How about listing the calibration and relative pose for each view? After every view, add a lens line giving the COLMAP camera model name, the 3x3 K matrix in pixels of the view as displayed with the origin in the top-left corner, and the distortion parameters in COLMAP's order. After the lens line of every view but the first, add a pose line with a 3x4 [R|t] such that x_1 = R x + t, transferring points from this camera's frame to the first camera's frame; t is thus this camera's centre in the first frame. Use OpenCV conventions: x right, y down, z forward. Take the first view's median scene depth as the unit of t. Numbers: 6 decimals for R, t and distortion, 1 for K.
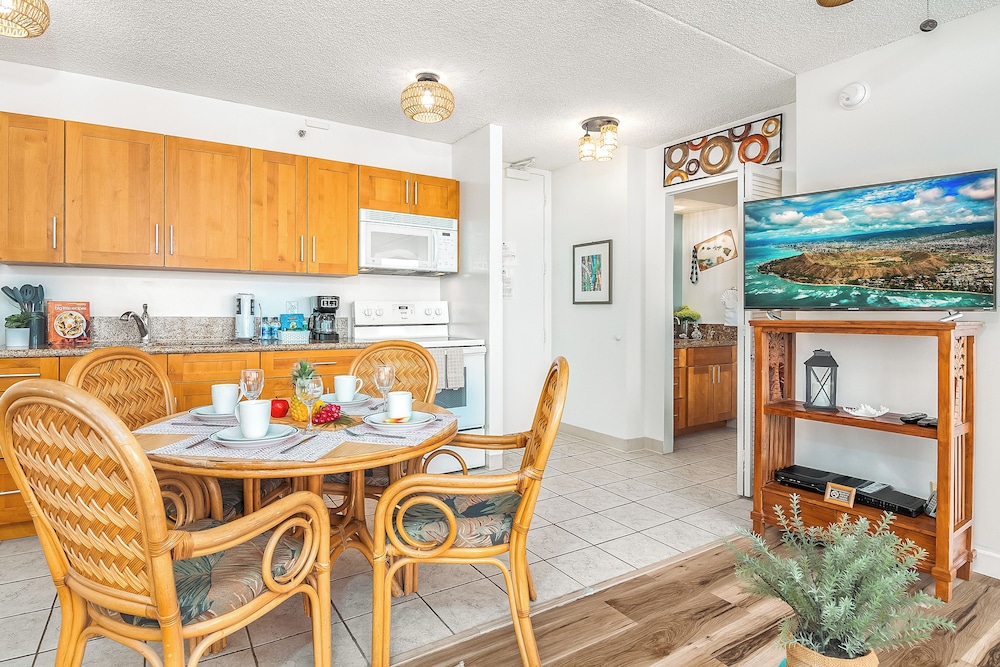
lens RADIAL K [[521.1, 0, 486.7], [0, 521.1, 318.5], [0, 0, 1]] dist [-0.015462, -0.006419]
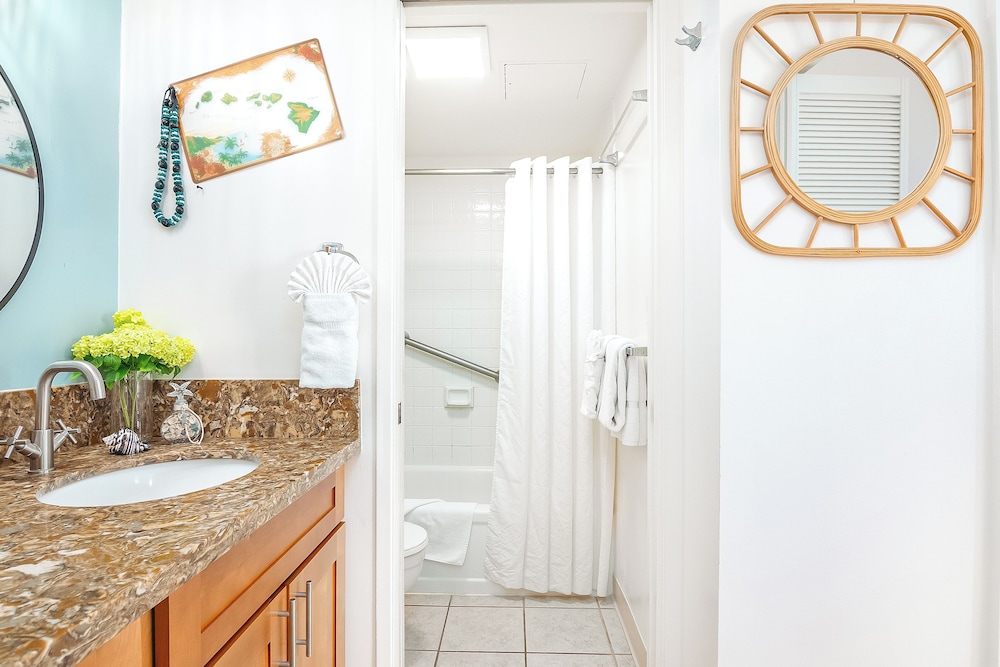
lens RADIAL K [[521.1, 0, 500.3], [0, 521.1, 335.6], [0, 0, 1]] dist [-0.015462, -0.006419]
pose [[0.550566, -0.004838, 0.834778, 0.478353], [0.011930, 0.999927, -0.002073, -0.018113], [-0.834707, 0.011101, 0.550583, 1.255735]]
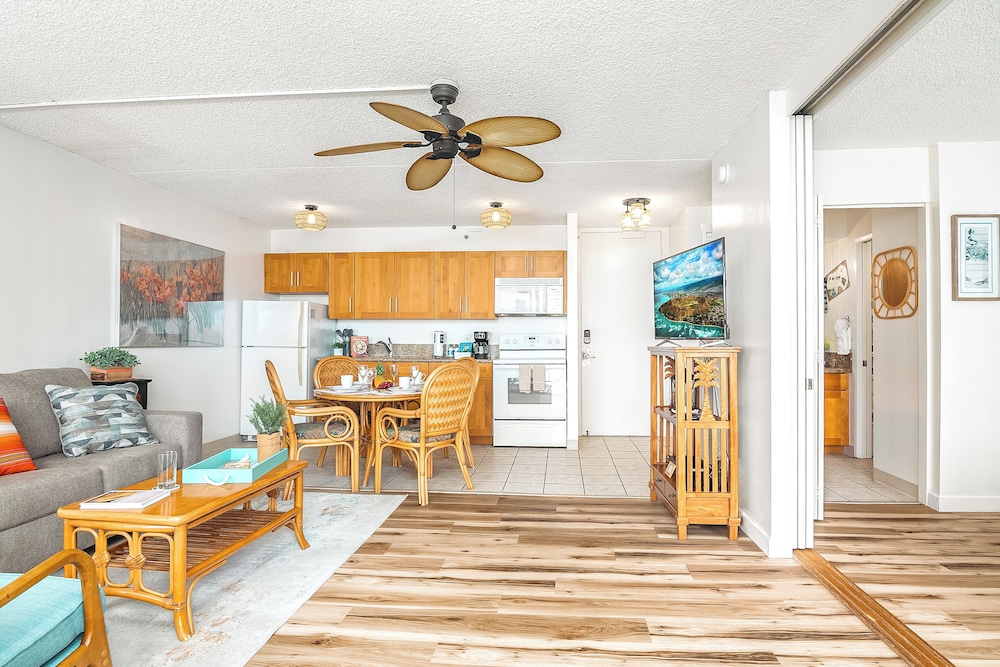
lens RADIAL K [[521.1, 0, 533.4], [0, 521.1, 338.6], [0, 0, 1]] dist [-0.015462, -0.006419]
pose [[0.815628, -0.004537, -0.578559, 0.911474], [-0.005799, 0.999855, -0.016016, 0.005273], [0.578548, 0.016418, 0.815483, -0.295011]]
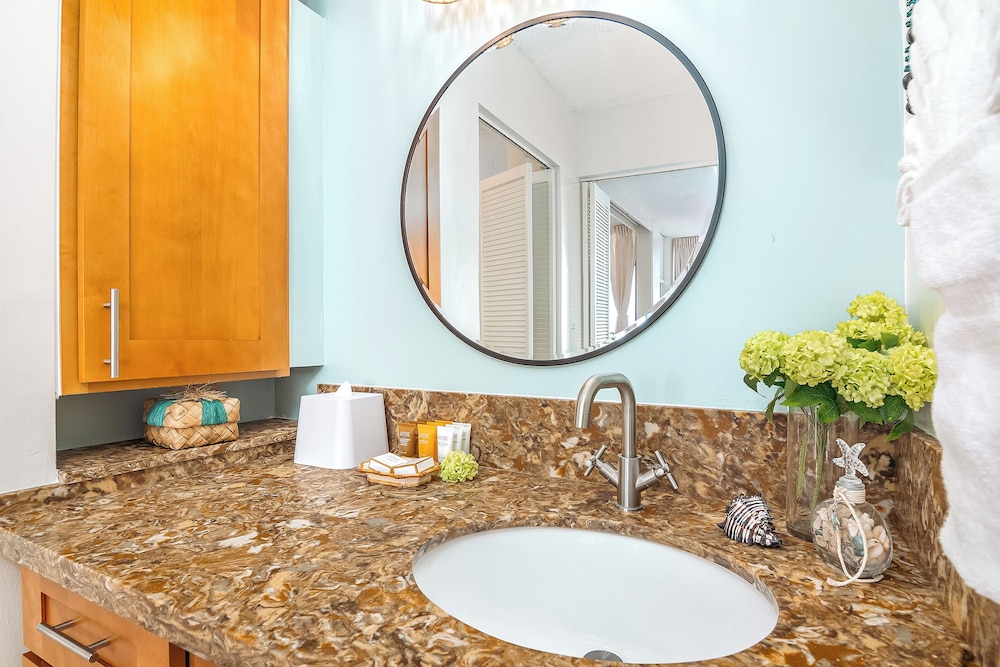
lens RADIAL K [[521.1, 0, 506.0], [0, 521.1, 337.3], [0, 0, 1]] dist [-0.015462, -0.006419]
pose [[0.499217, -0.003501, -0.866470, 0.802731], [-0.008118, 0.999929, -0.008717, -0.021074], [0.866439, 0.011386, 0.499153, 1.499600]]
